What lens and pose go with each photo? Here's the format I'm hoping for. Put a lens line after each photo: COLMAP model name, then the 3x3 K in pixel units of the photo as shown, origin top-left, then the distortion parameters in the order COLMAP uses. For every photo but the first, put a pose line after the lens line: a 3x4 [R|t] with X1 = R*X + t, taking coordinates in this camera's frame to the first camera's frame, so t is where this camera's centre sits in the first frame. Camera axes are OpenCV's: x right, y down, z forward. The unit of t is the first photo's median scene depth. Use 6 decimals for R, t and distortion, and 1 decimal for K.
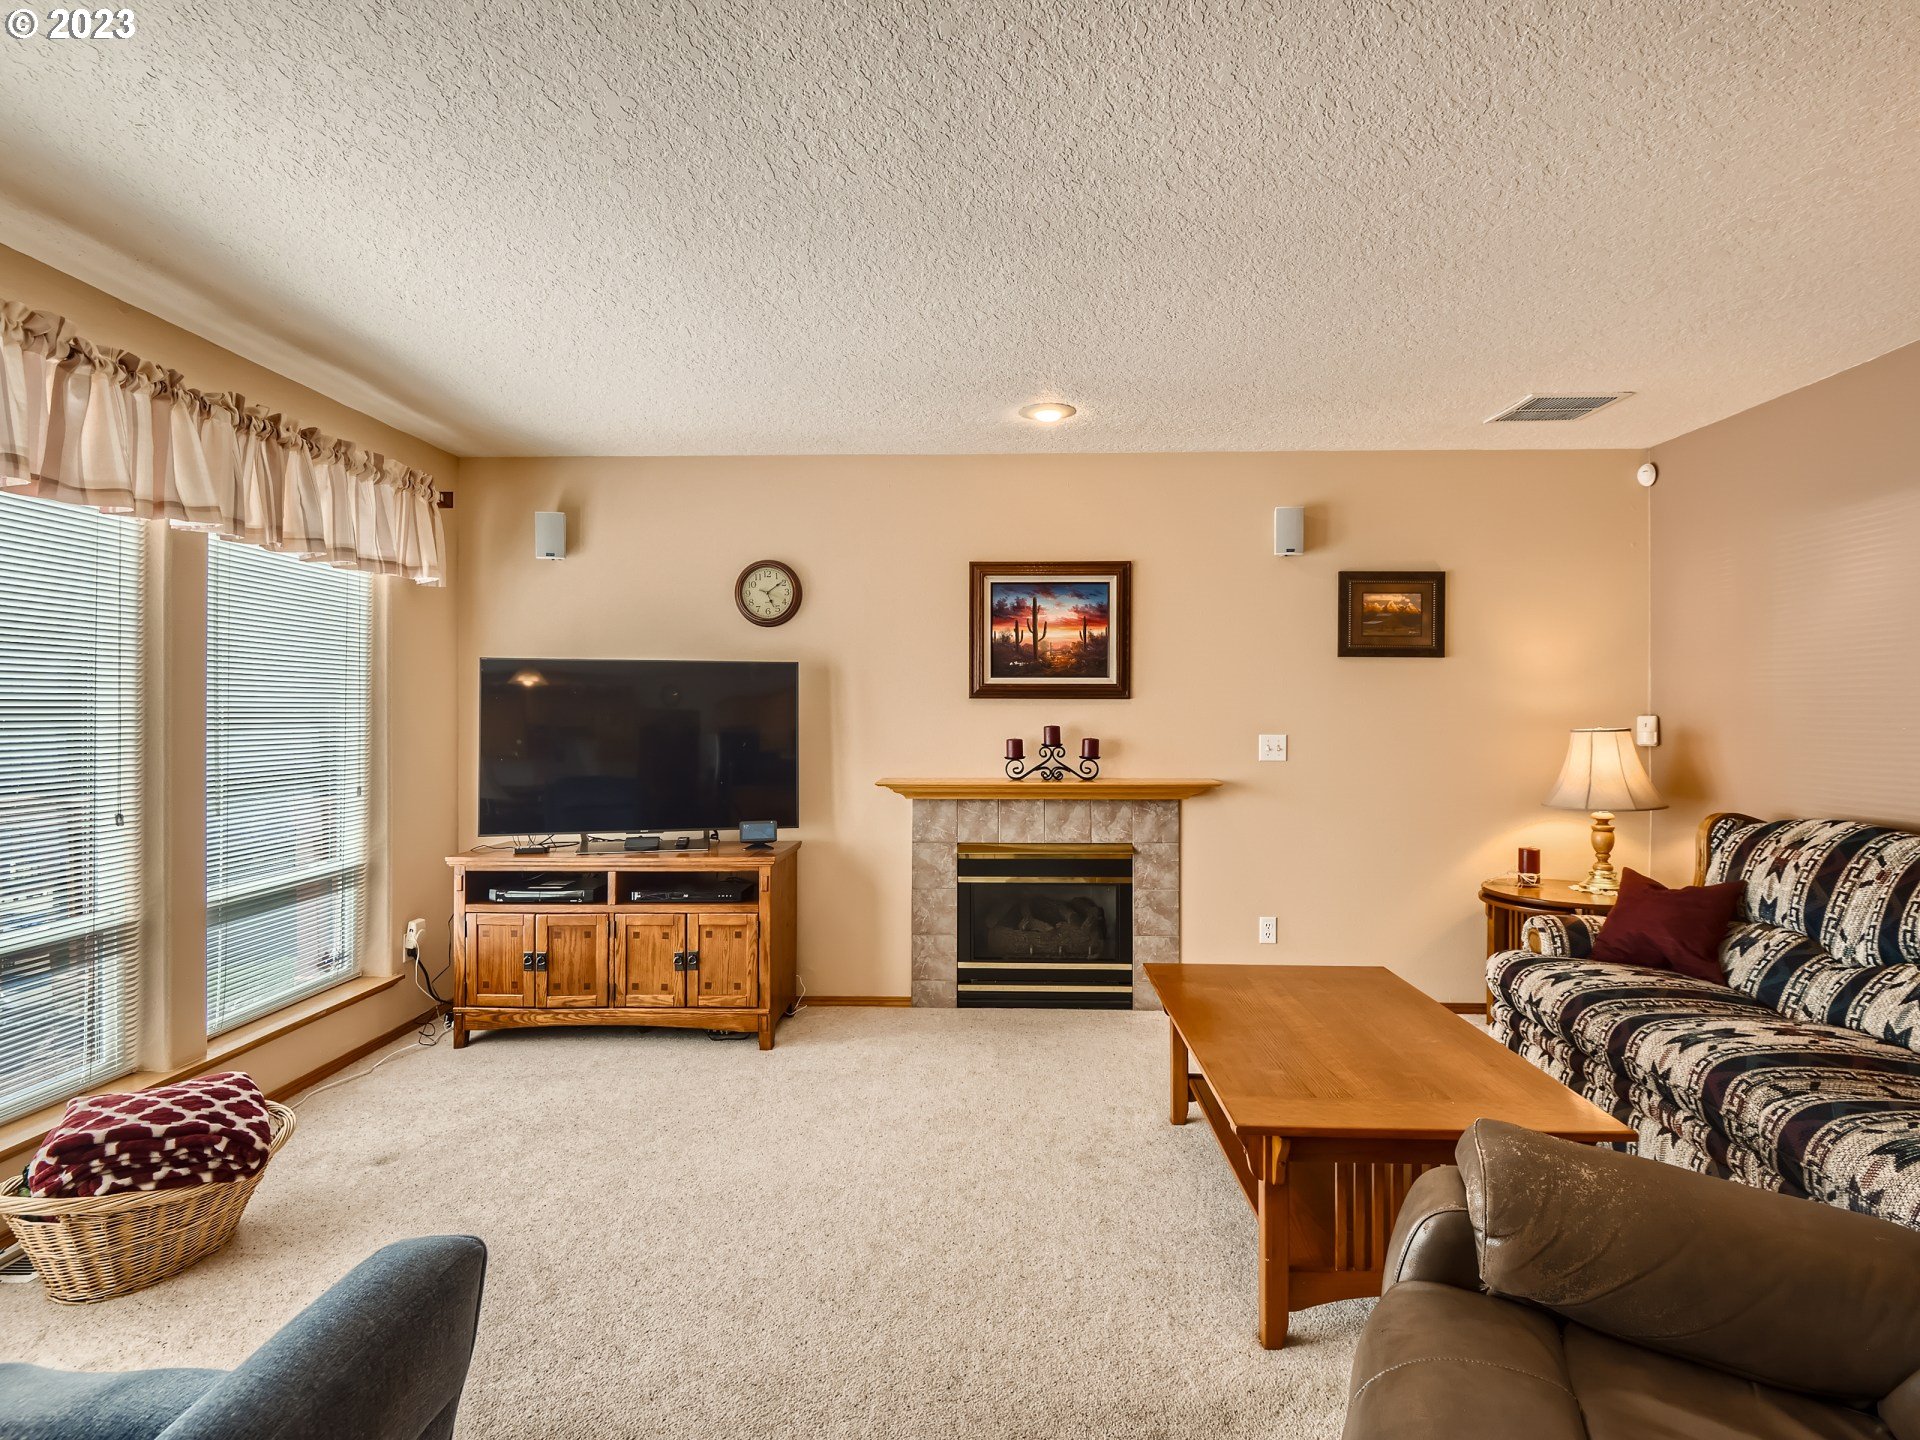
lens RADIAL K [[983.2, 0, 964.2], [0, 983.2, 705.3], [0, 0, 1]] dist [0.011815, -0.015346]
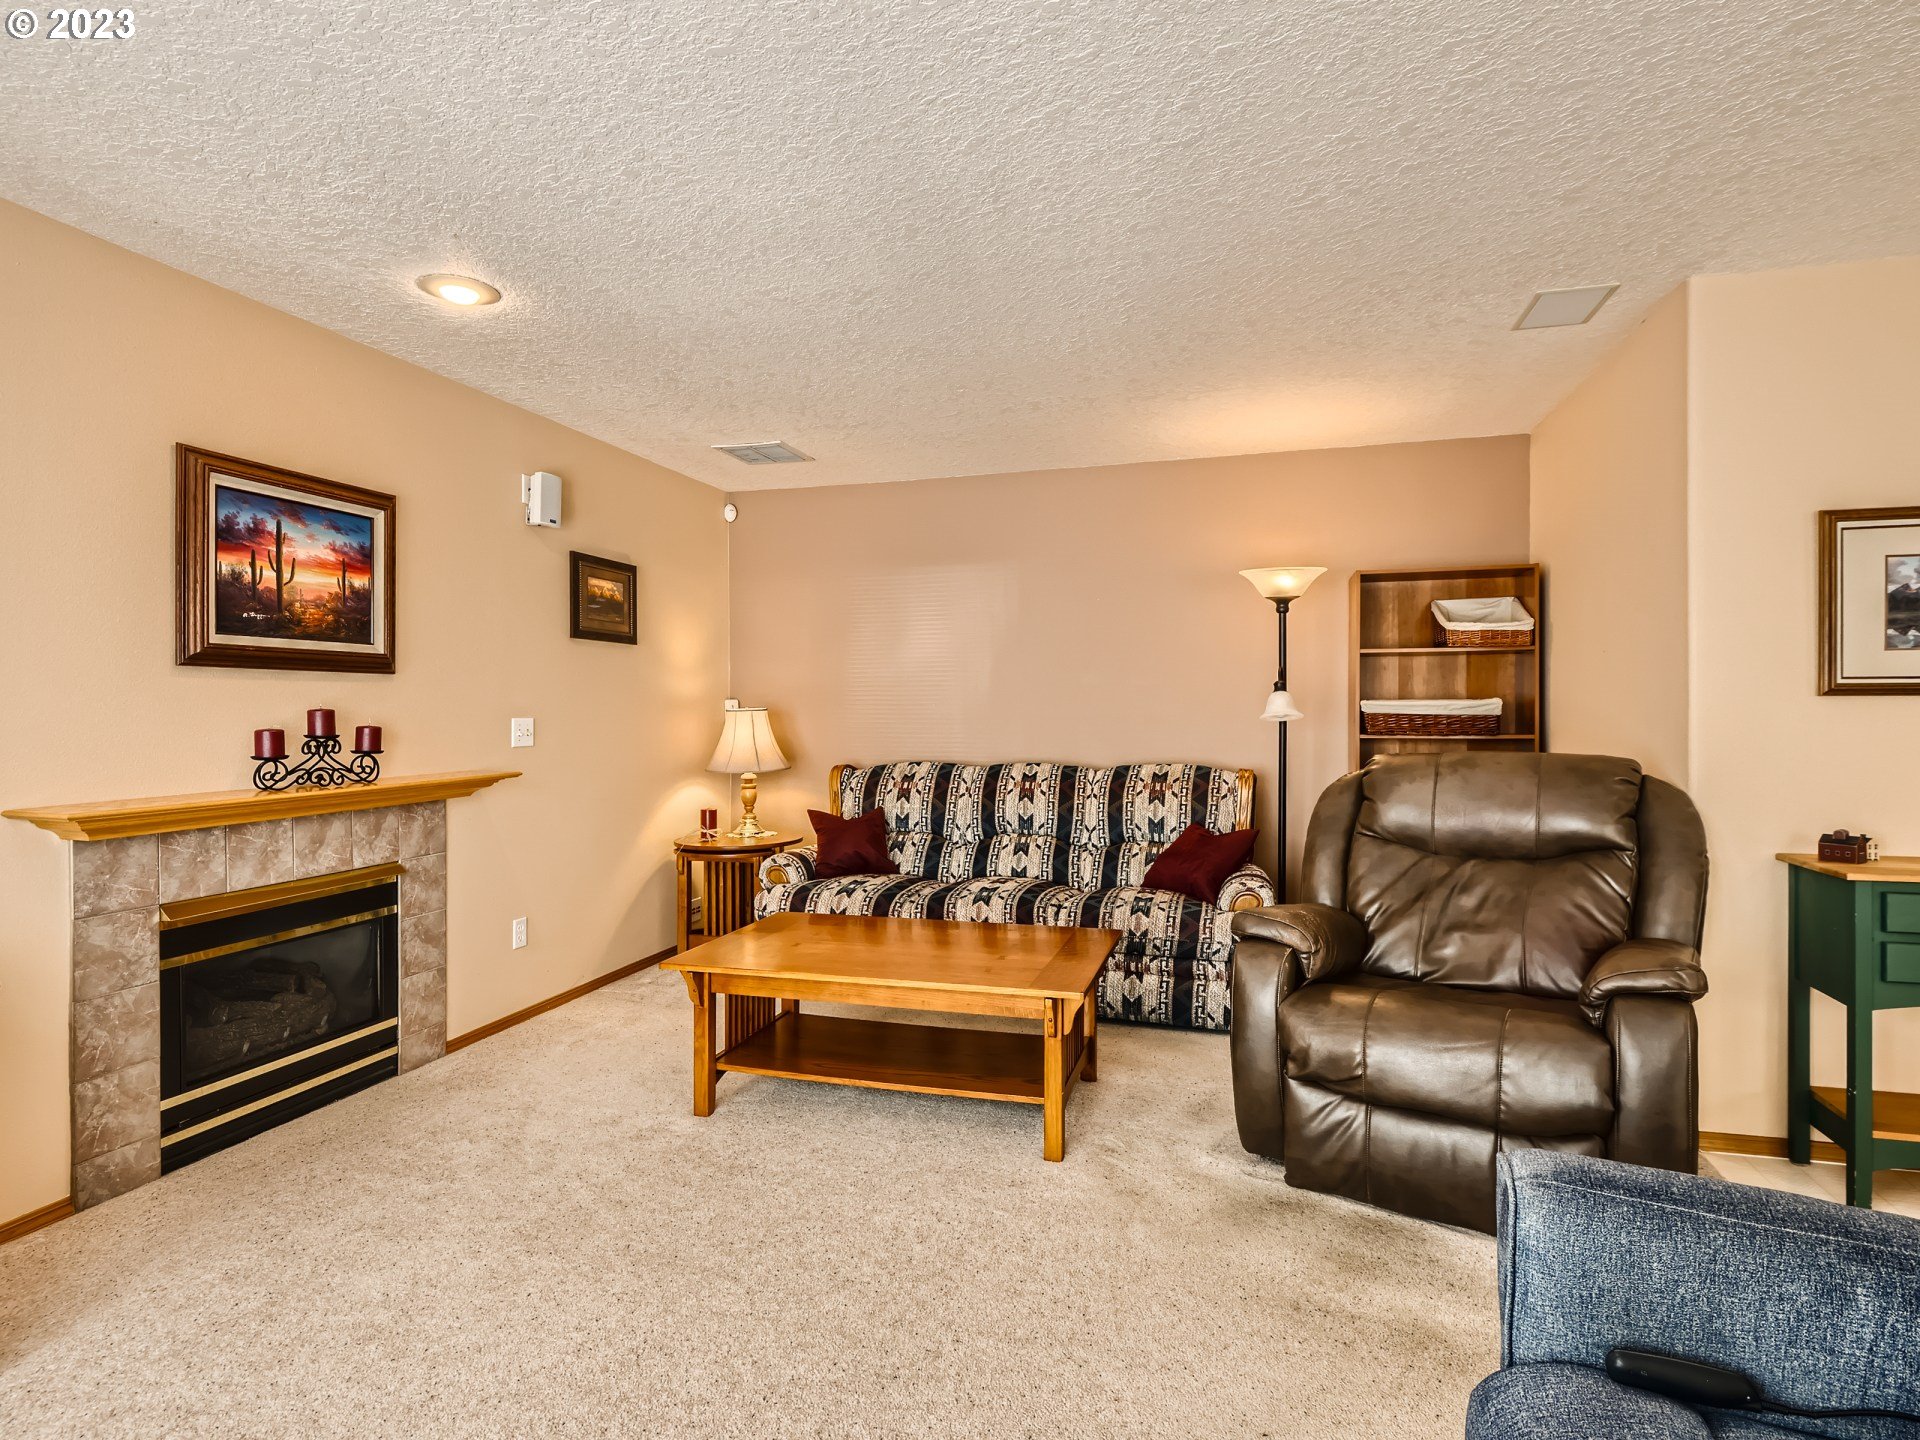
lens RADIAL K [[983.2, 0, 970.7], [0, 983.2, 722.8], [0, 0, 1]] dist [0.011815, -0.015346]
pose [[0.246324, -0.017326, 0.969033, -0.469024], [0.000865, 0.999844, 0.017657, 0.018062], [-0.969187, -0.003512, 0.246300, 0.372156]]
